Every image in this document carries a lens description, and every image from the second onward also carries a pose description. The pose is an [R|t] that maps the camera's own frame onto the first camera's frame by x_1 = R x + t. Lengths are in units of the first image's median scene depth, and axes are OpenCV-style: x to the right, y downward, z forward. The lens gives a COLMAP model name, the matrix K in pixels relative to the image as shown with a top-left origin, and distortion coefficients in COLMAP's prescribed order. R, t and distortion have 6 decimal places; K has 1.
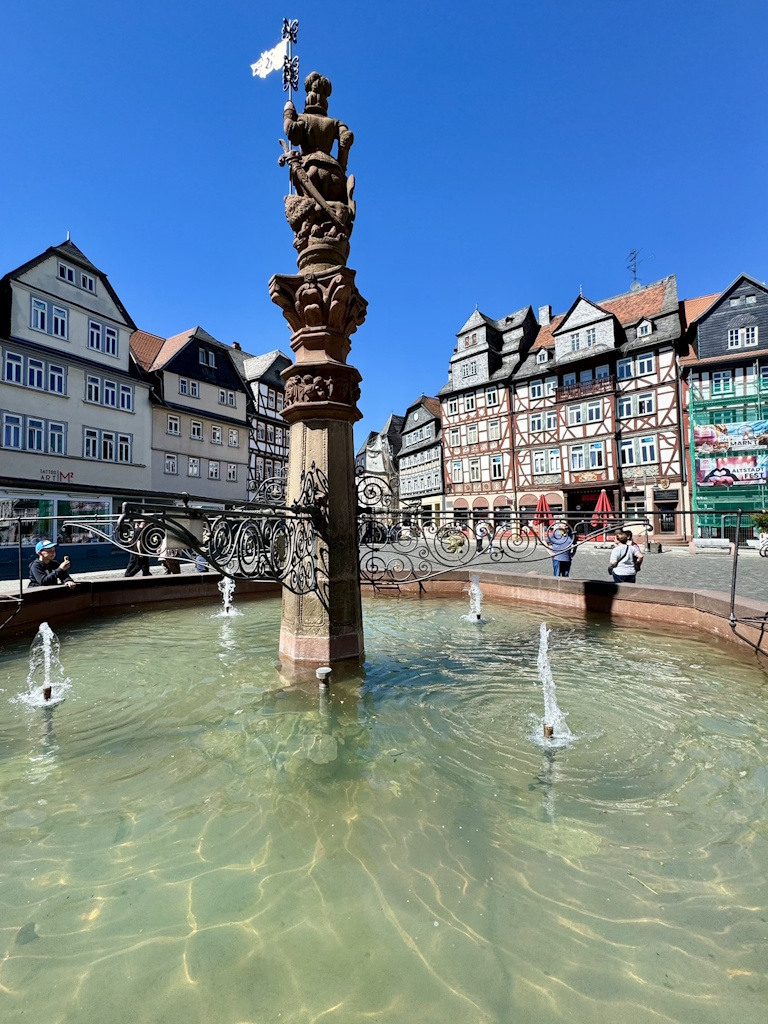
lens RADIAL K [[456.3, 0, 346.3], [0, 456.3, 510.4], [0, 0, 1]] dist [0.000085, 0.000088]
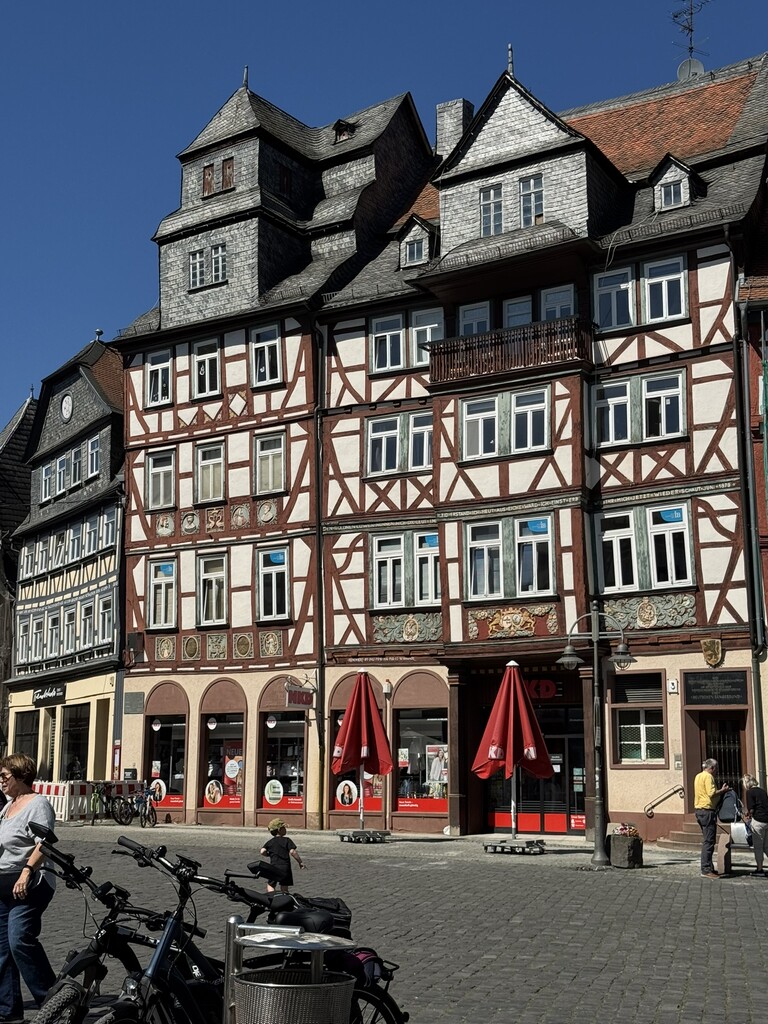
lens RADIAL K [[1517.8, 0, 384.0], [0, 1517.8, 512.0], [0, 0, 1]] dist [0.142814, -0.019573]
pose [[0.973118, 0.057861, 0.222920, 0.187206], [-0.024675, 0.988549, -0.148871, 0.009226], [-0.228981, 0.139369, 0.963402, -0.006227]]
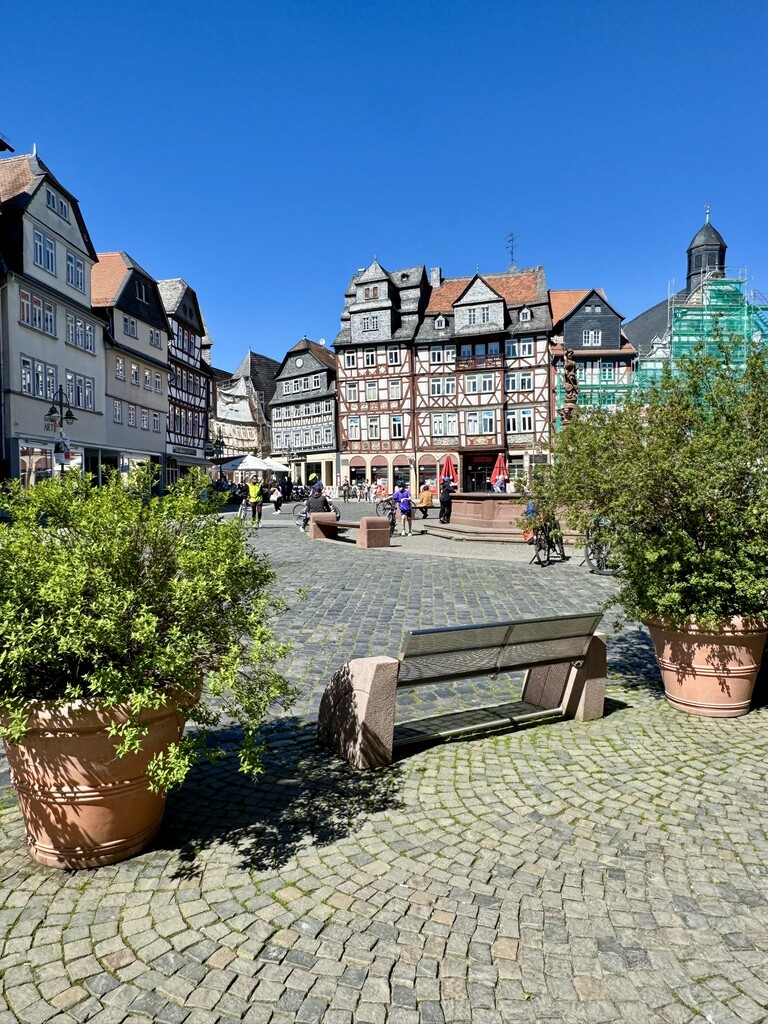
lens RADIAL K [[640.1, 0, 397.1], [0, 640.1, 510.4], [0, 0, 1]] dist [0.001071, 0.000603]
pose [[0.886580, -0.013099, 0.462389, -0.357964], [-0.016120, 0.998117, 0.059184, 0.007140], [-0.462294, -0.059925, 0.884700, -0.290639]]
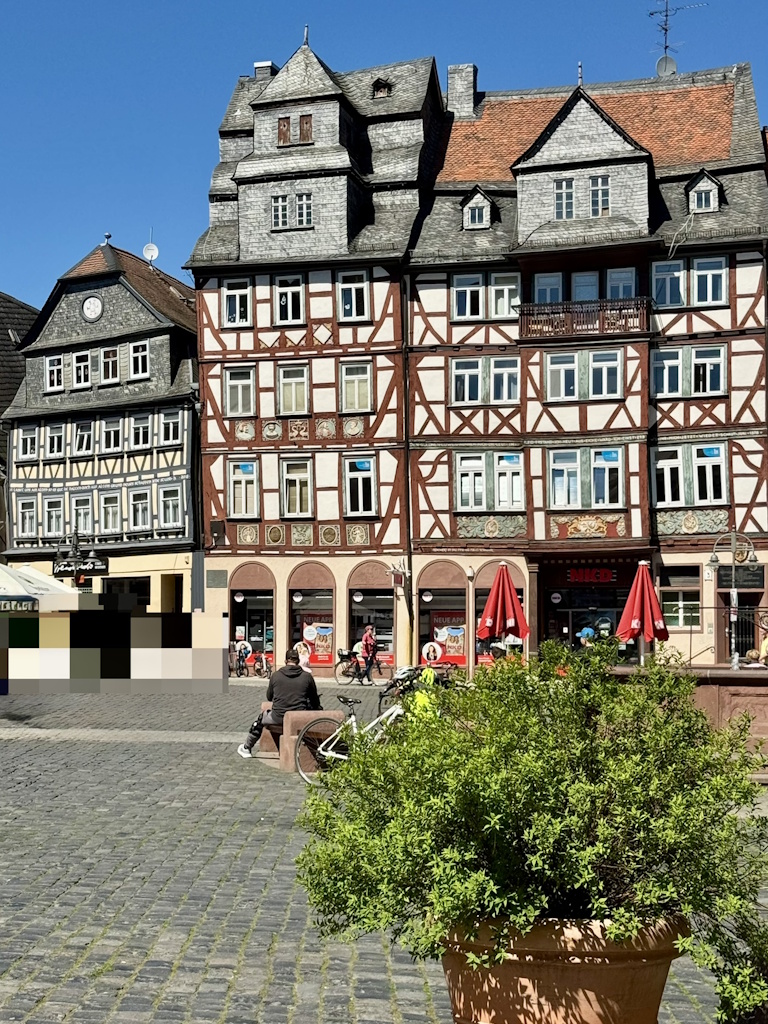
lens RADIAL K [[1817.3, 0, 379.7], [0, 1817.3, 568.8], [0, 0, 1]] dist [0.159991, -0.022967]
pose [[0.865795, 0.033412, 0.499281, -0.442664], [-0.027058, 0.999435, -0.019962, 0.004389], [-0.499666, 0.003773, 0.866210, -0.340678]]
